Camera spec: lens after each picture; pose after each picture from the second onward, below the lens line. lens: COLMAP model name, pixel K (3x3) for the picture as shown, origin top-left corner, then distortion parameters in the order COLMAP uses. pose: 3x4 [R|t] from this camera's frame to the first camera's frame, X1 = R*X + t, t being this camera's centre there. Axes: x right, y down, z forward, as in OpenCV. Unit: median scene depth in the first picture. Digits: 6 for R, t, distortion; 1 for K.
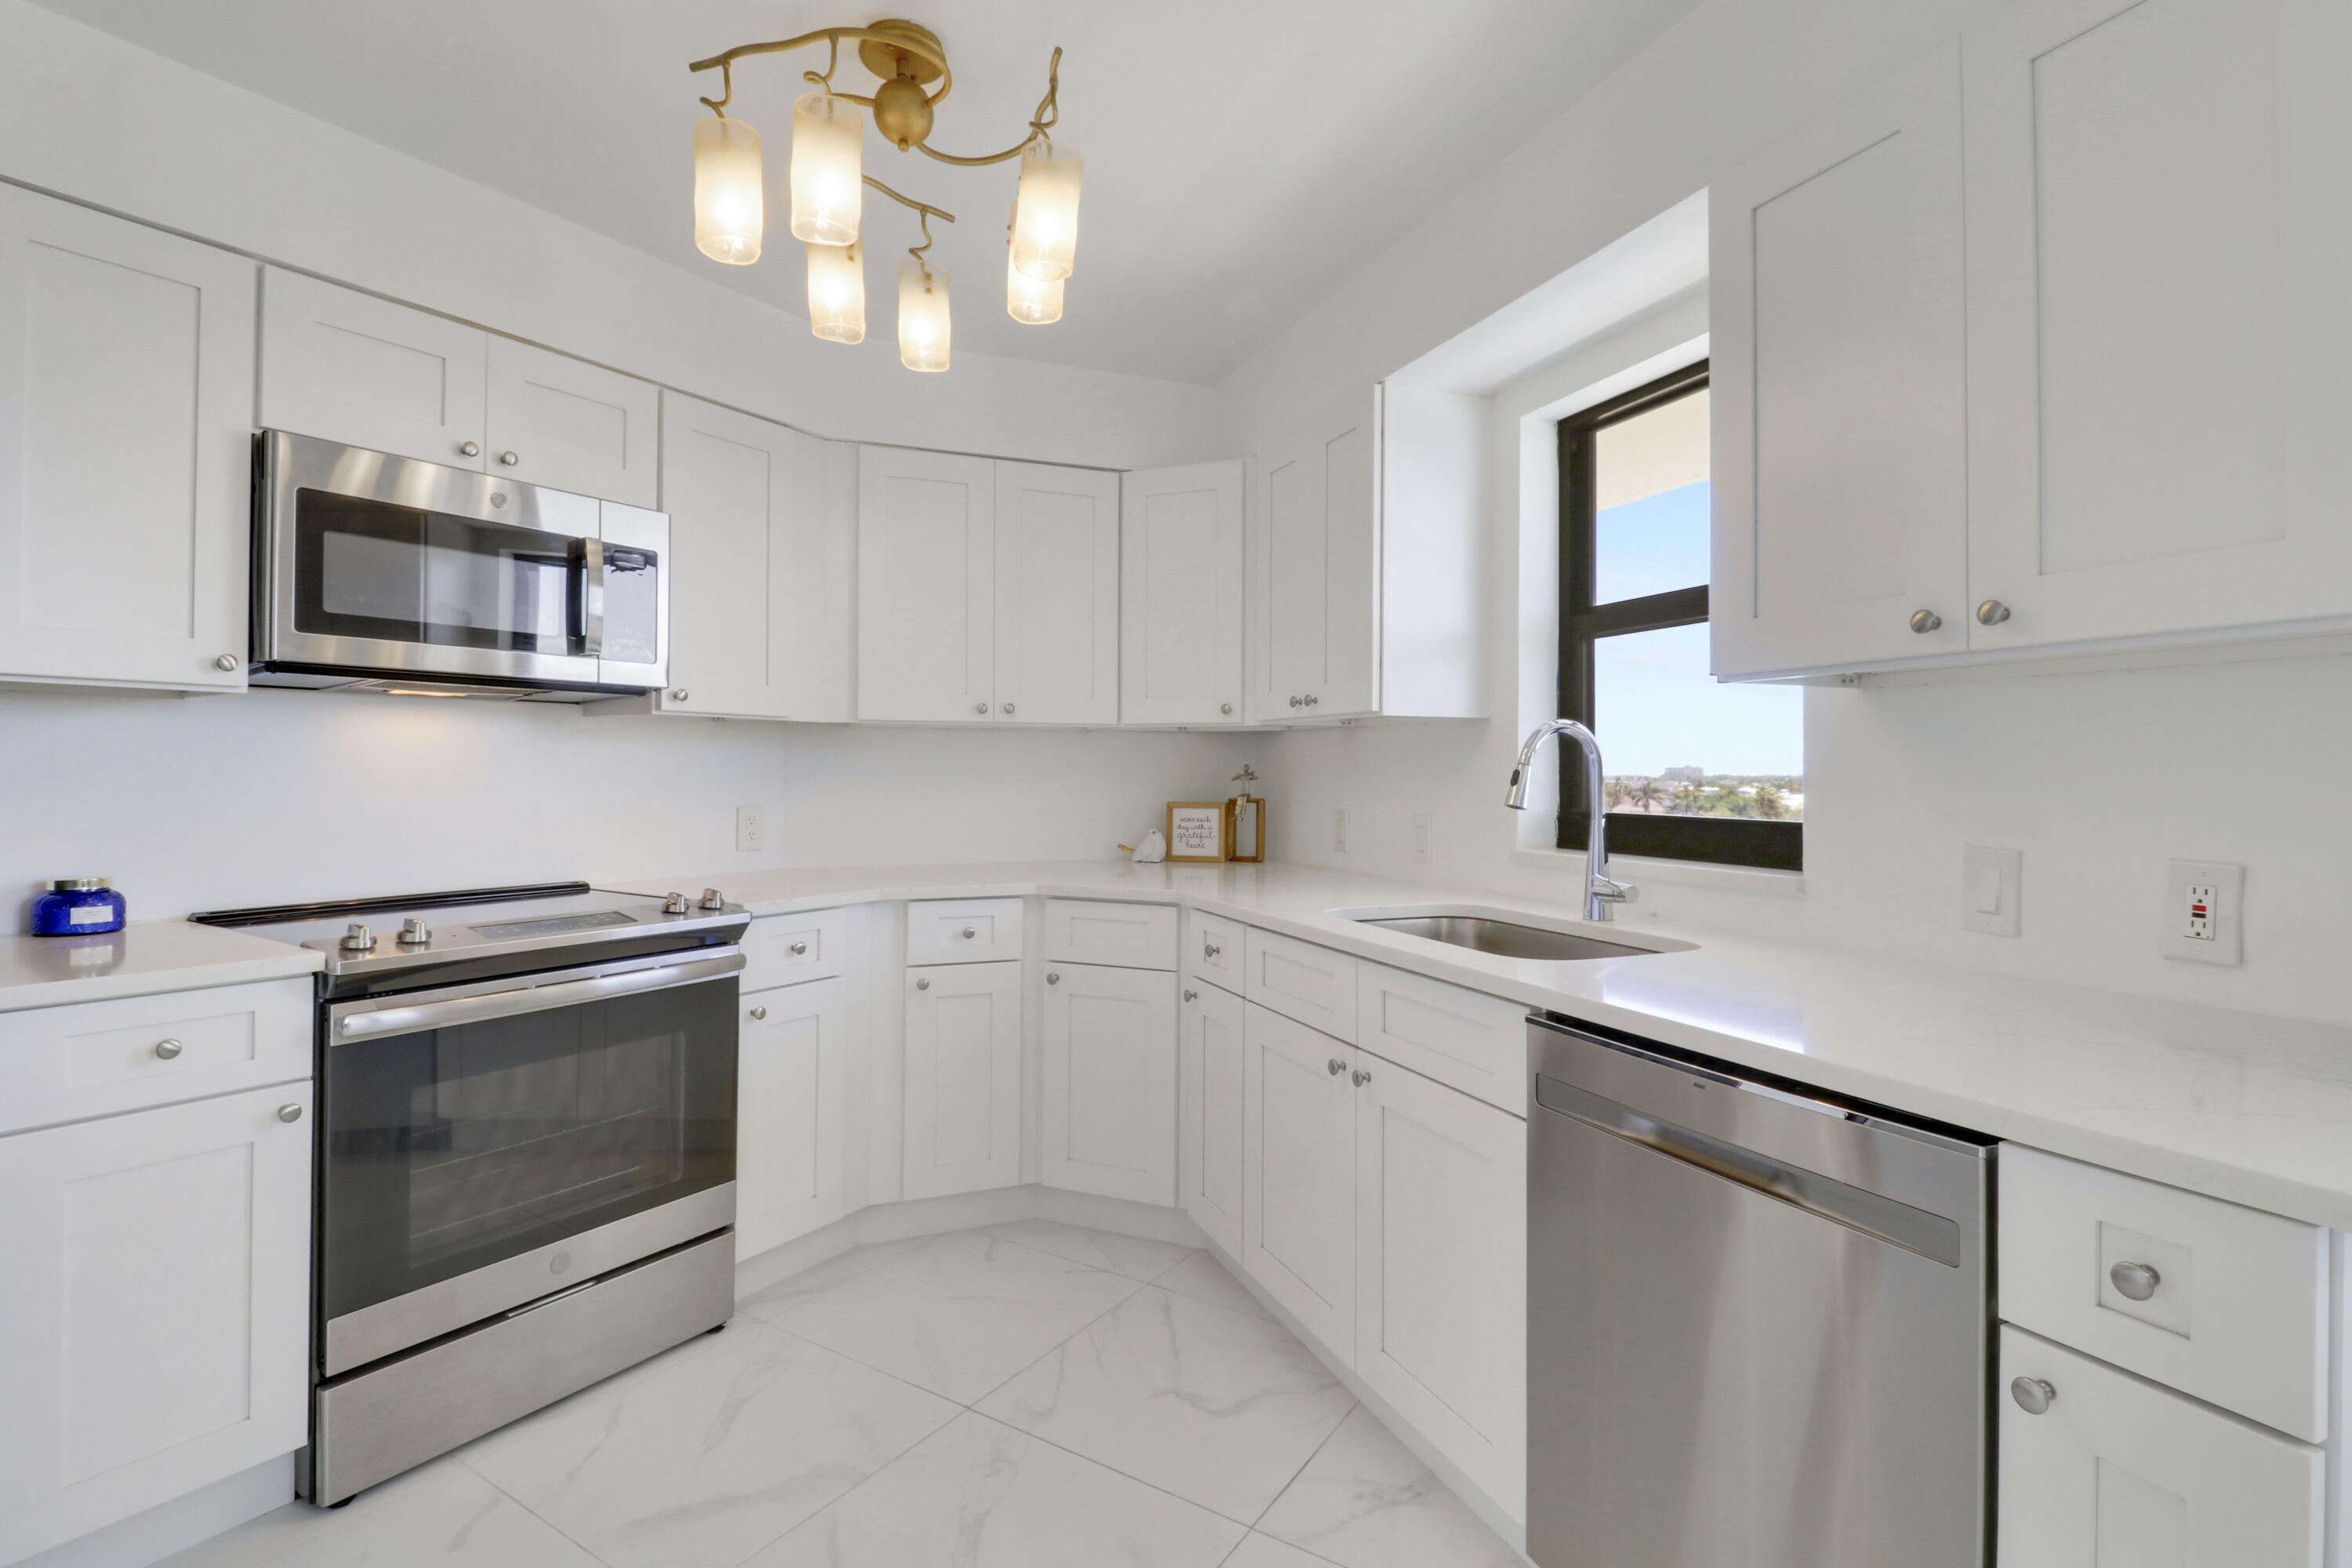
lens RADIAL K [[1118.6, 0, 1175.2], [0, 1118.6, 780.1], [0, 0, 1]] dist [-0.000014, -0.006383]
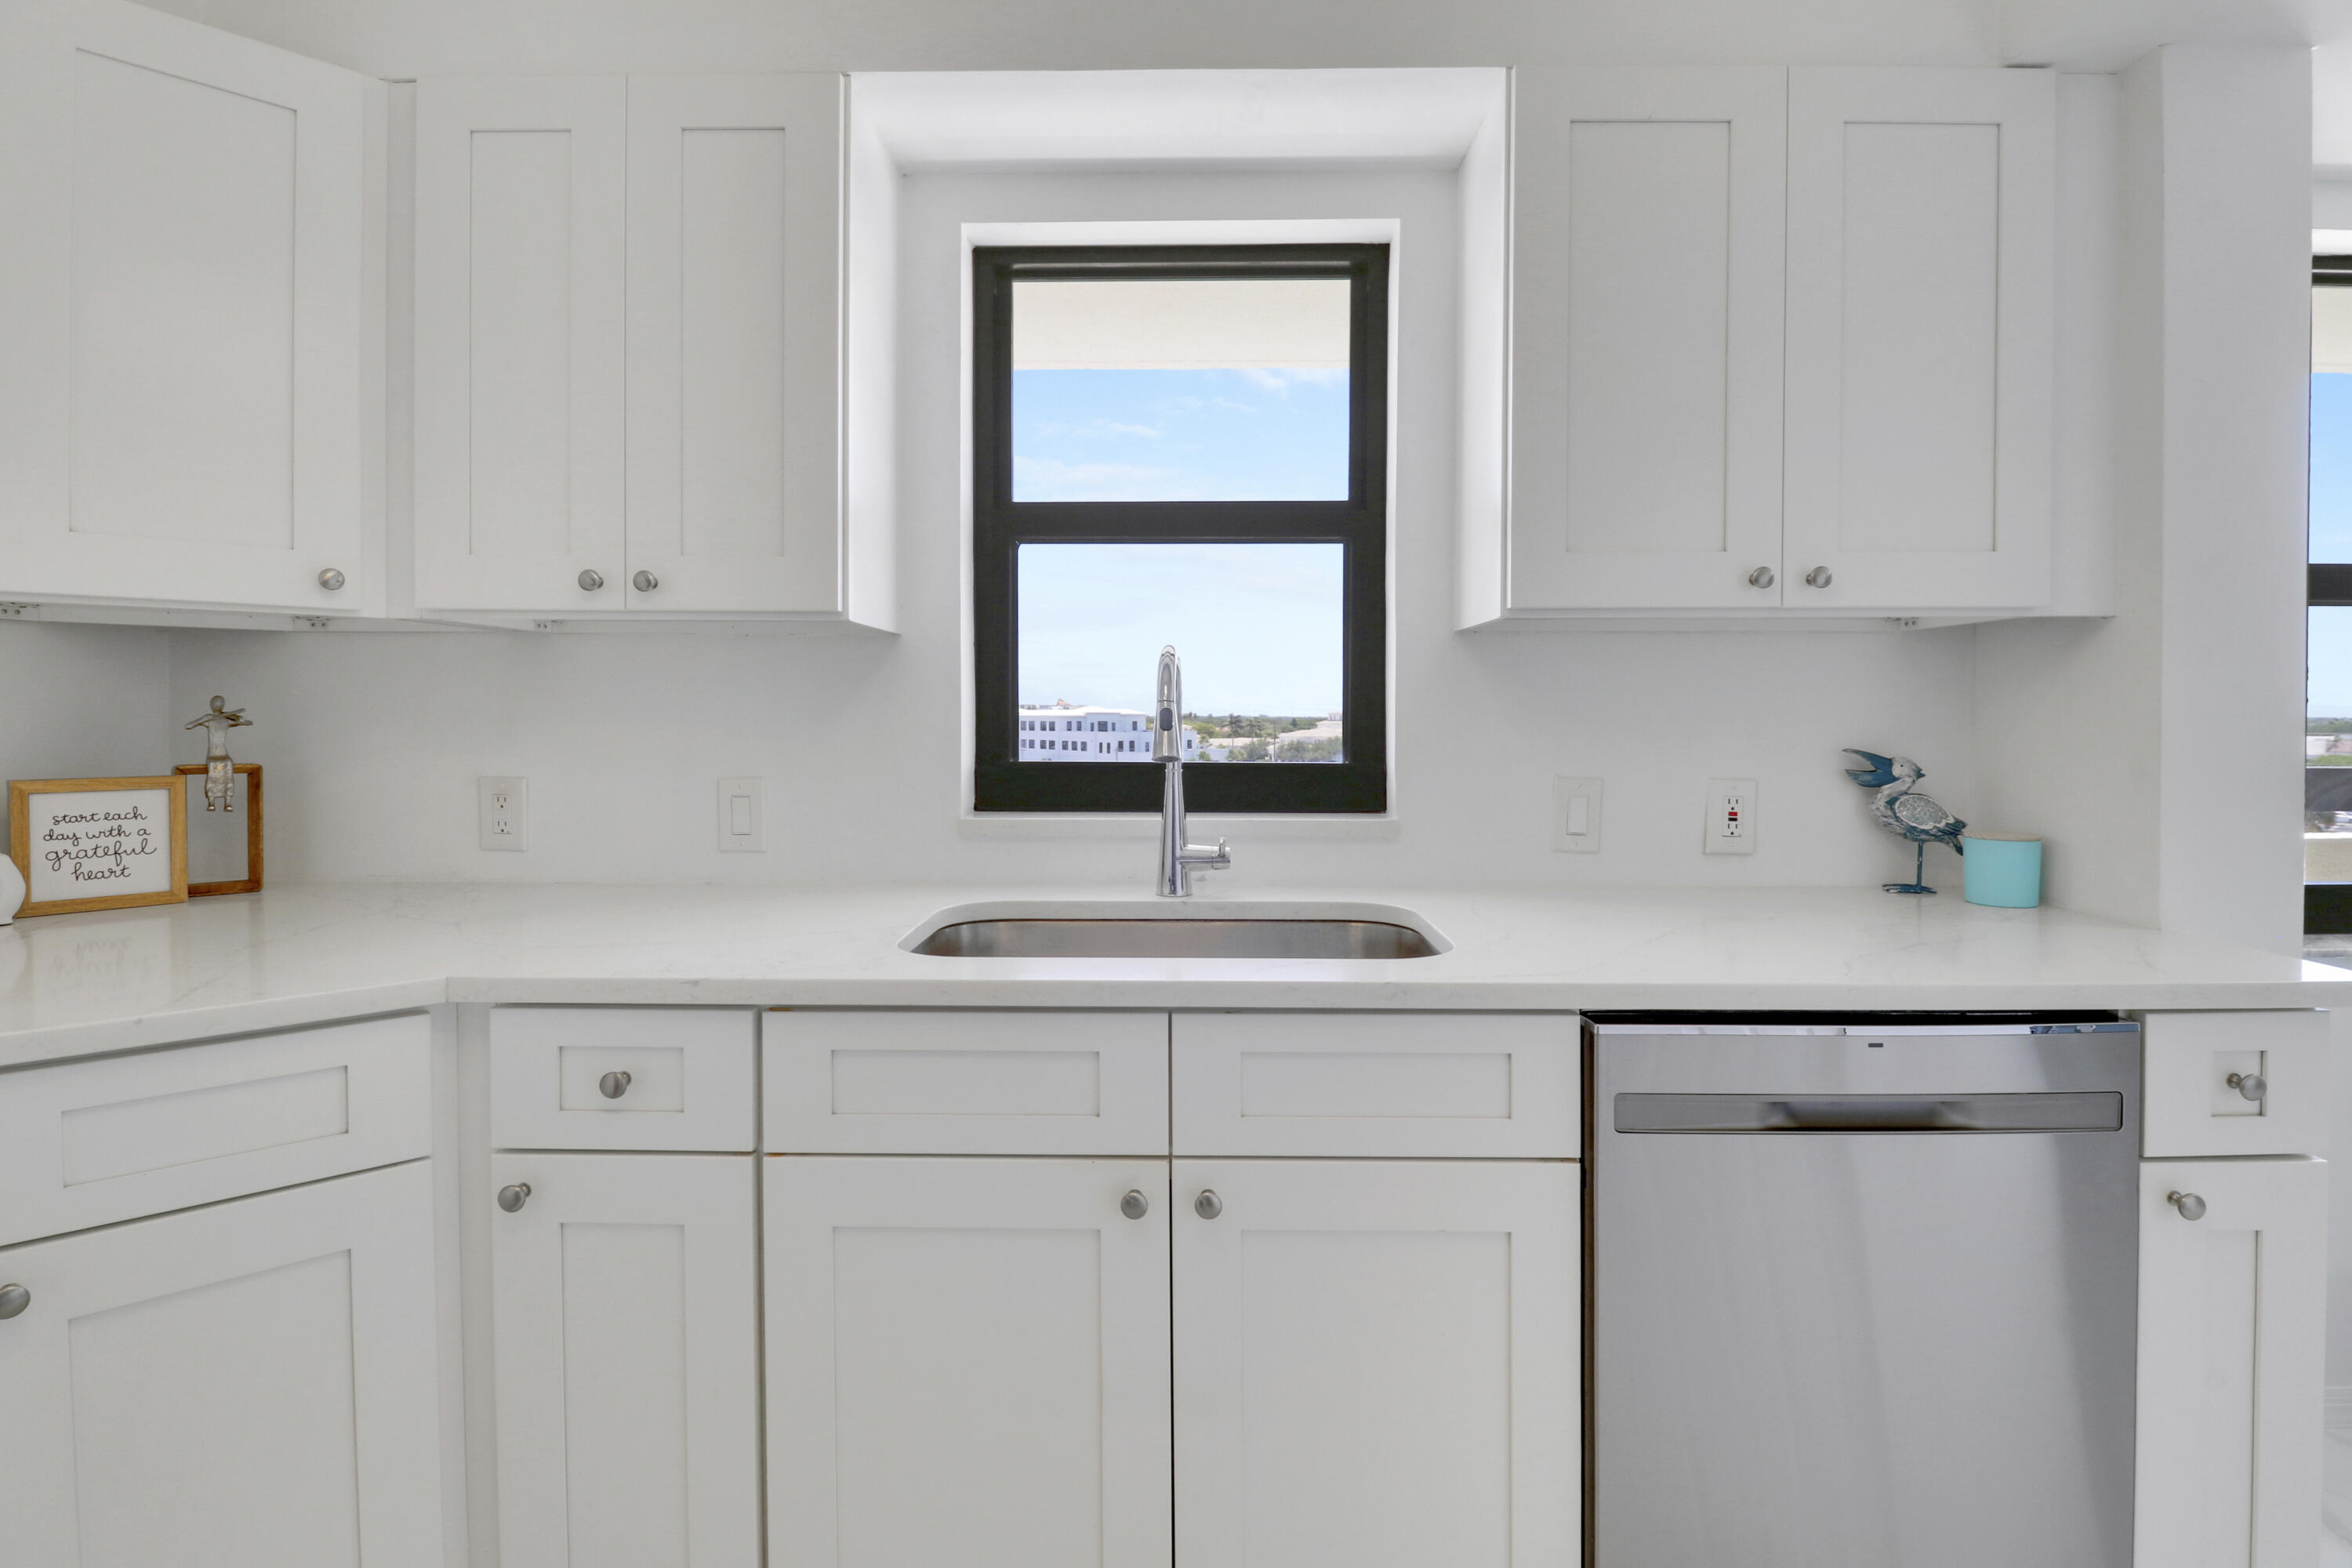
lens RADIAL K [[1026.7, 0, 1178.4], [0, 1026.7, 788.0], [0, 0, 1]] dist [-0.011584, -0.000440]
pose [[0.384183, -0.060143, 0.921296, -0.296848], [0.005170, 0.998000, 0.062994, 0.000204], [-0.923242, -0.019438, 0.383726, 0.679184]]
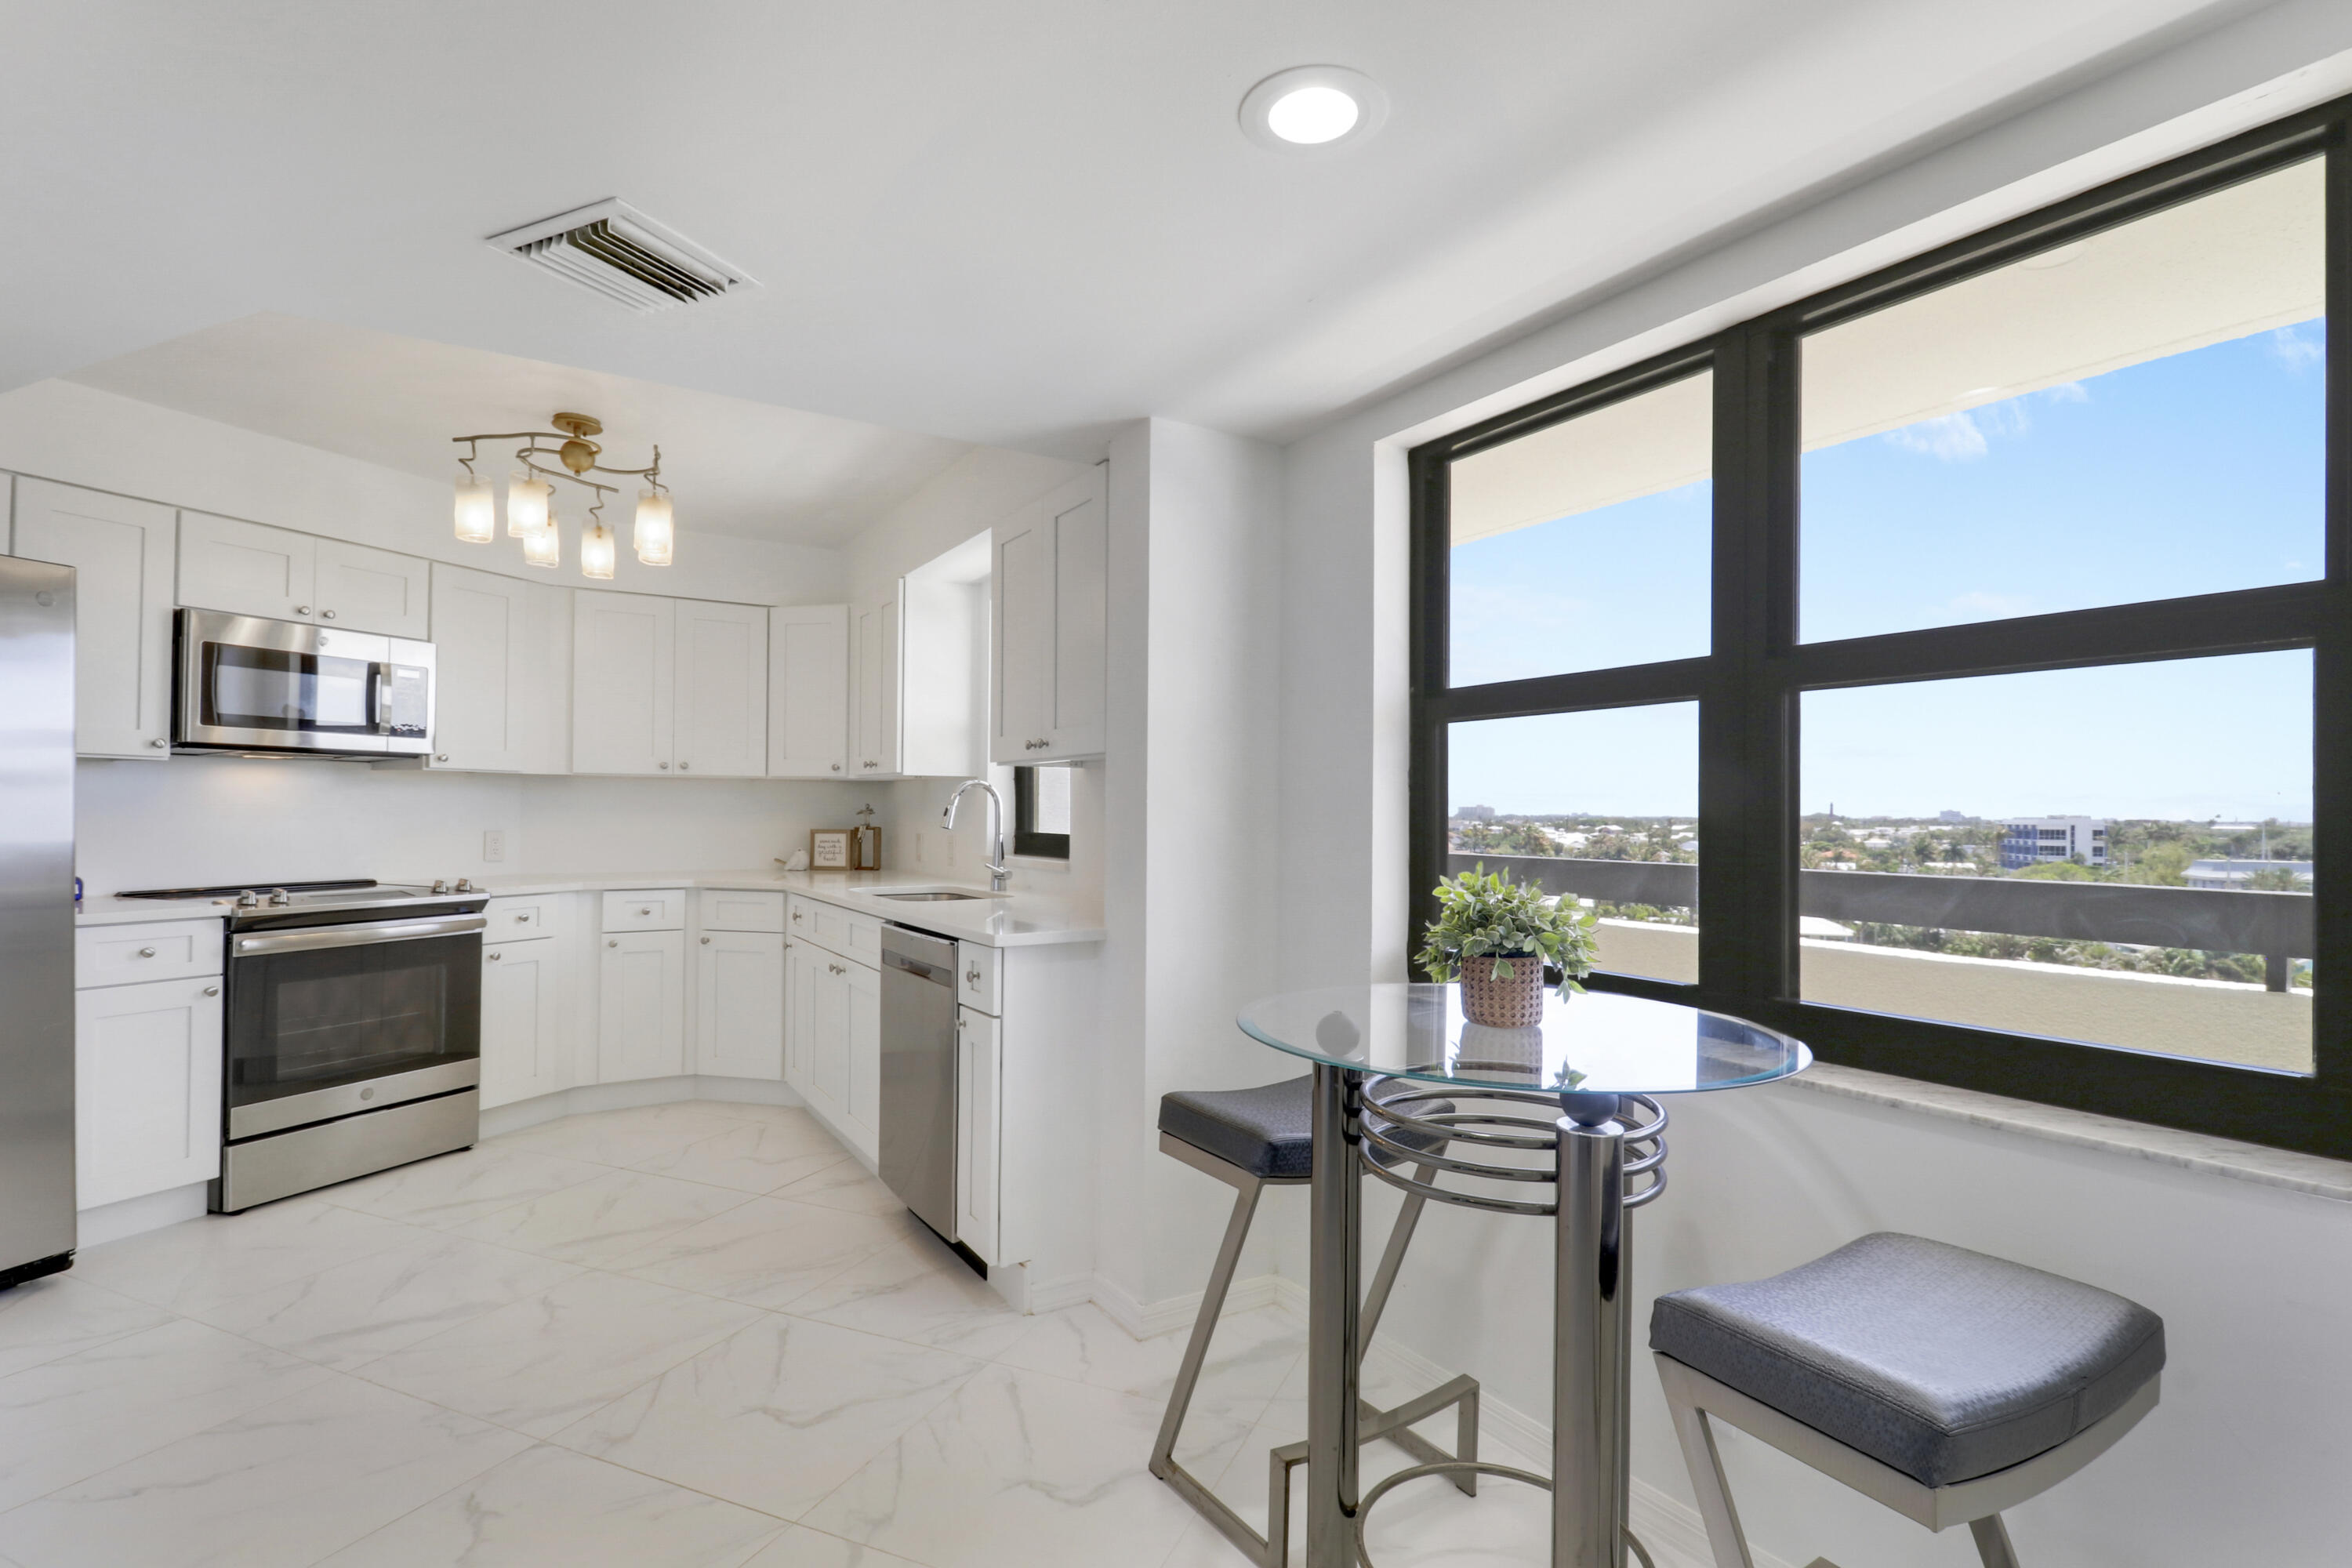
lens RADIAL K [[1118.6, 0, 1191.0], [0, 1118.6, 813.9], [0, 0, 1]] dist [-0.000014, -0.006383]
pose [[0.983902, 0.003326, 0.178680, 0.342526], [-0.002642, 0.999988, -0.004064, 0.006496], [-0.178692, 0.003526, 0.983899, -0.806045]]
